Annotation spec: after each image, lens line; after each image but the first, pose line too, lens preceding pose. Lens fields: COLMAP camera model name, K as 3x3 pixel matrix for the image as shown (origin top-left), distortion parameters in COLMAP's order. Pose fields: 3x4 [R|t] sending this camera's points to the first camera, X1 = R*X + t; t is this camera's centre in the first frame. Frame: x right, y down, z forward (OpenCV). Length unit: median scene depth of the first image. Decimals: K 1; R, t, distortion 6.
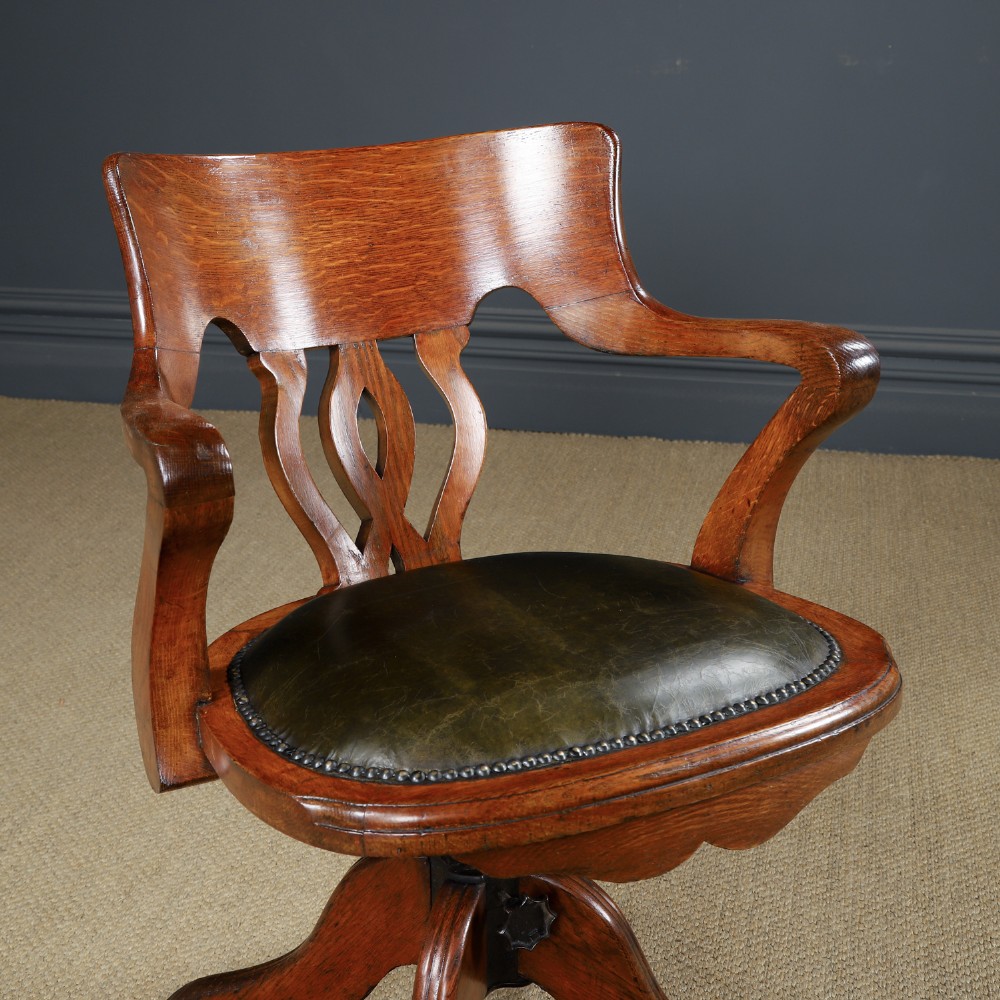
lens RADIAL K [[1502.5, 0, 461.4], [0, 1502.5, 505.6], [0, 0, 1]] dist [0.006439, 0.000000]
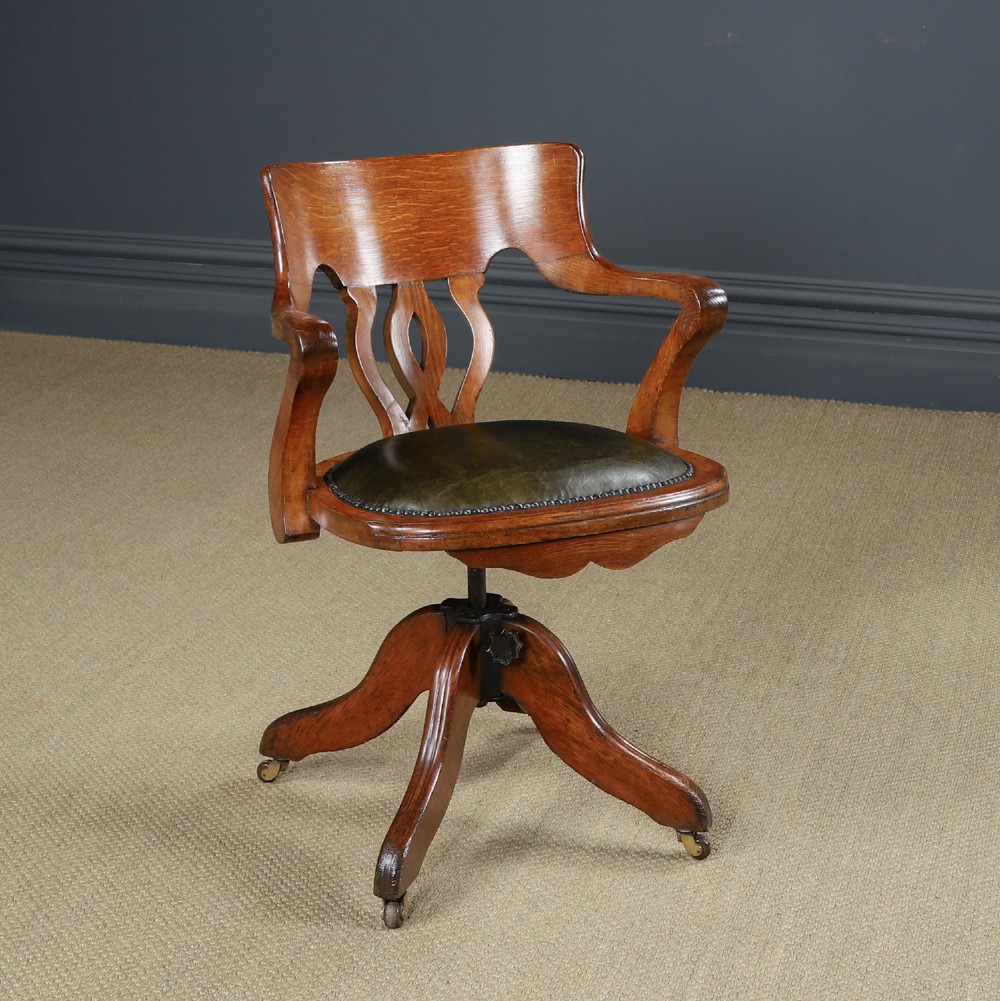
lens RADIAL K [[2070.1, 0, 438.8], [0, 2070.1, 423.7], [0, 0, 1]] dist [-0.069349, 0.000000]
pose [[0.997527, 0.026674, -0.065032, 0.106303], [-0.029873, 0.998365, -0.048724, 0.144634], [0.063626, 0.050546, 0.996693, -1.151023]]
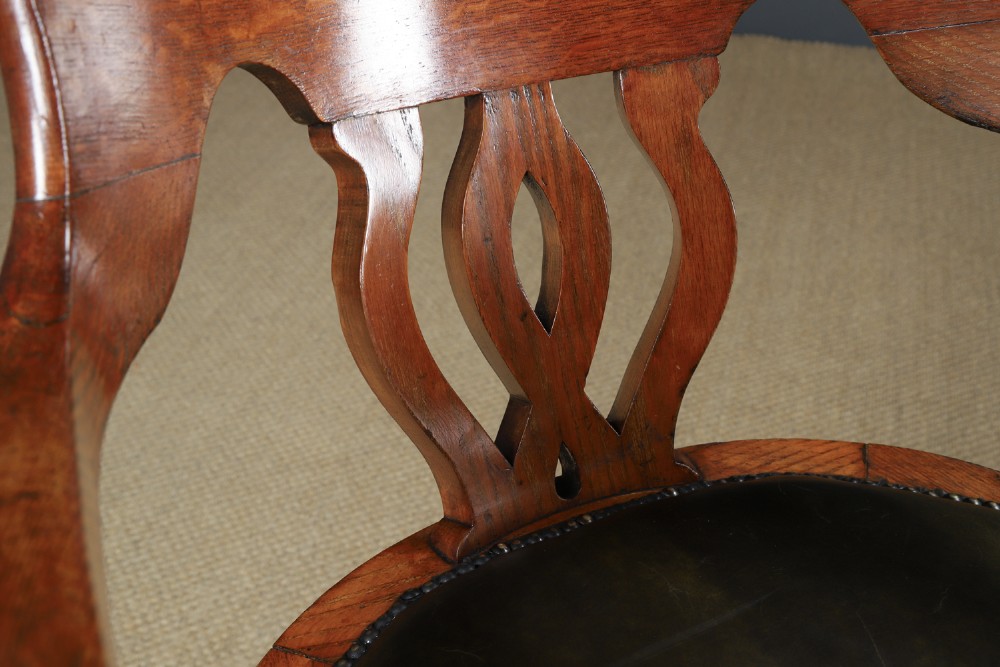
lens RADIAL K [[1151.0, 0, 502.8], [0, 1151.0, 335.2], [0, 0, 1]] dist [0.064884, 0.000000]
pose [[0.998872, 0.045332, -0.014158, -0.068802], [-0.039953, 0.963270, 0.265546, -0.141786], [0.025676, -0.264680, 0.963994, 0.613168]]
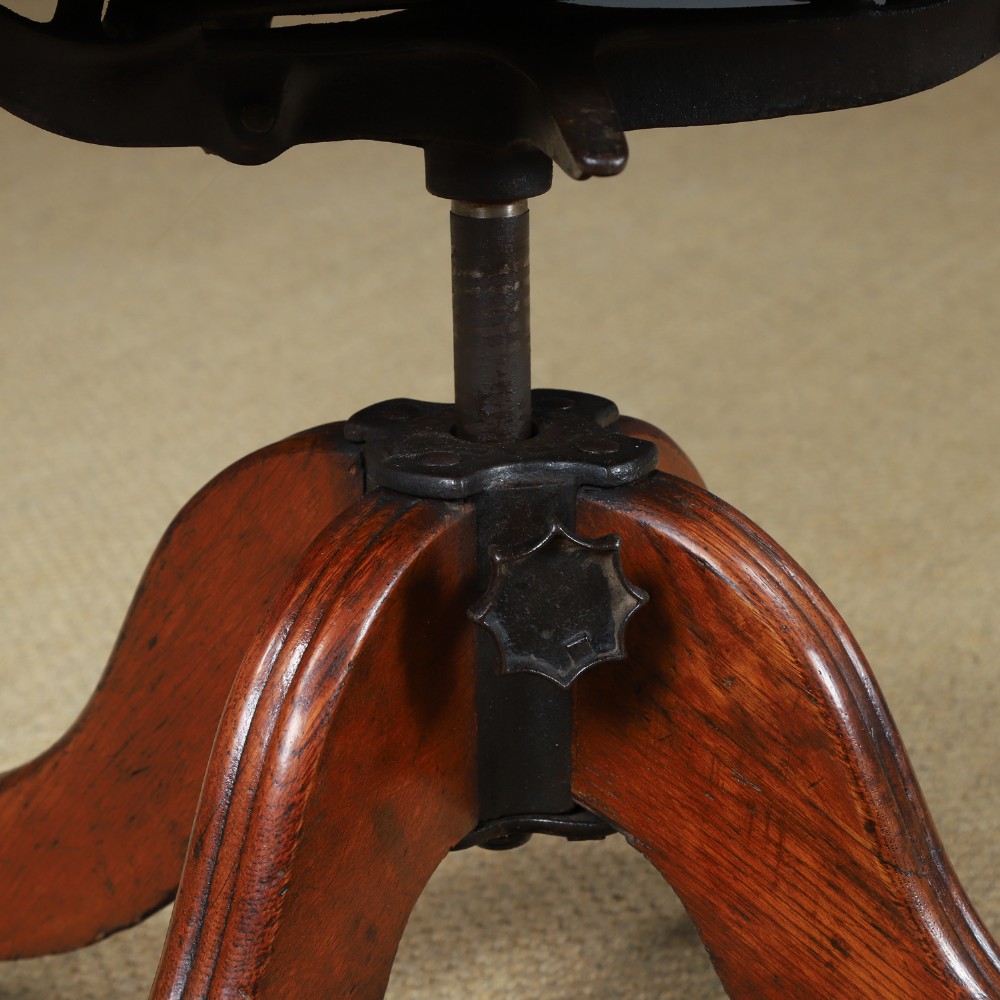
lens RADIAL K [[2801.8, 0, 476.9], [0, 2801.8, 510.4], [0, 0, 1]] dist [0.274659, 0.000000]
pose [[0.967825, 0.091068, -0.234566, 0.173876], [-0.088172, 0.995844, 0.022827, 0.231921], [0.235670, -0.001410, 0.971832, 0.328877]]
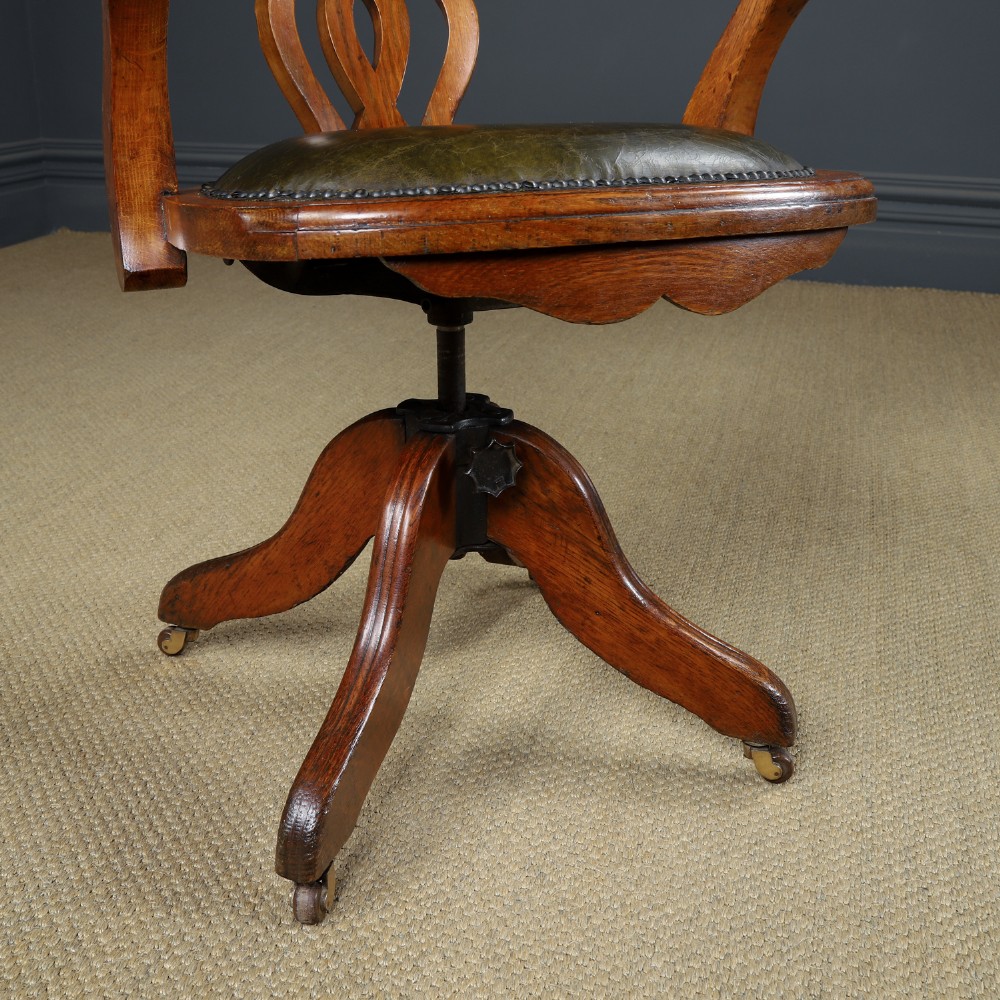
lens RADIAL K [[1193.2, 0, 449.3], [0, 1193.2, 505.1], [0, 0, 1]] dist [-0.061282, 0.000000]
pose [[0.998001, 0.036849, -0.051337, 0.054284], [-0.033987, 0.997878, 0.055538, 0.248868], [0.053274, -0.053682, 0.997136, 0.183330]]
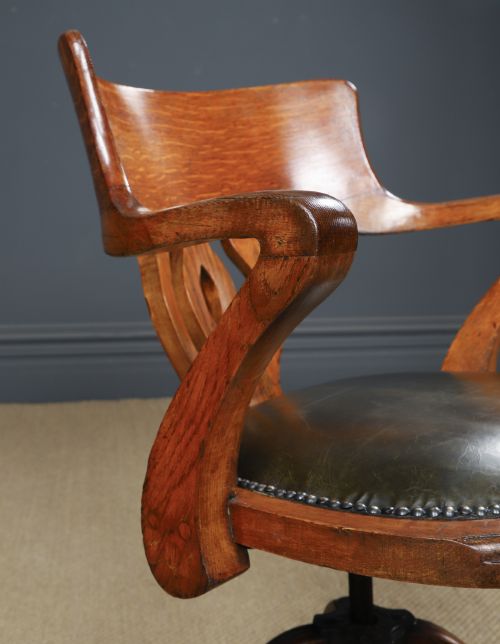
lens RADIAL K [[839.9, 0, 225.8], [0, 839.9, 293.9], [0, 0, 1]] dist [0.012986, 0.000000]
pose [[0.920096, -0.036298, 0.390006, -0.343874], [0.122194, 0.972605, -0.197759, 0.094023], [-0.372144, 0.229614, 0.899326, 0.383893]]
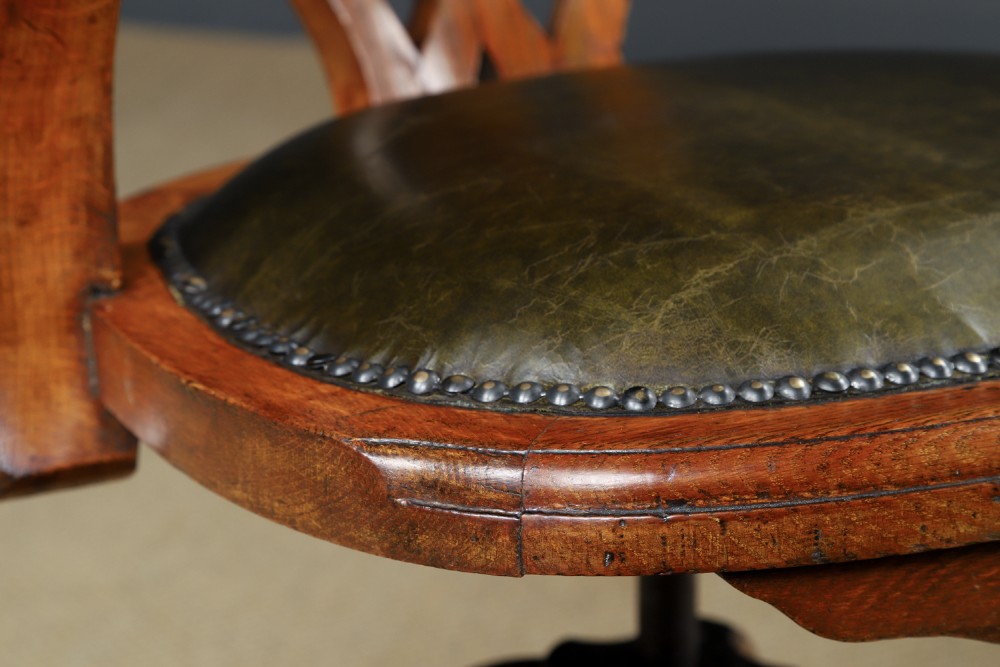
lens RADIAL K [[2514.2, 0, 490.6], [0, 2514.2, 327.8], [0, 0, 1]] dist [0.363960, 0.000000]
pose [[0.999549, 0.013623, 0.026773, -0.067151], [-0.013826, 0.999877, 0.007392, 0.116364], [-0.026669, -0.007758, 0.999614, 0.221296]]
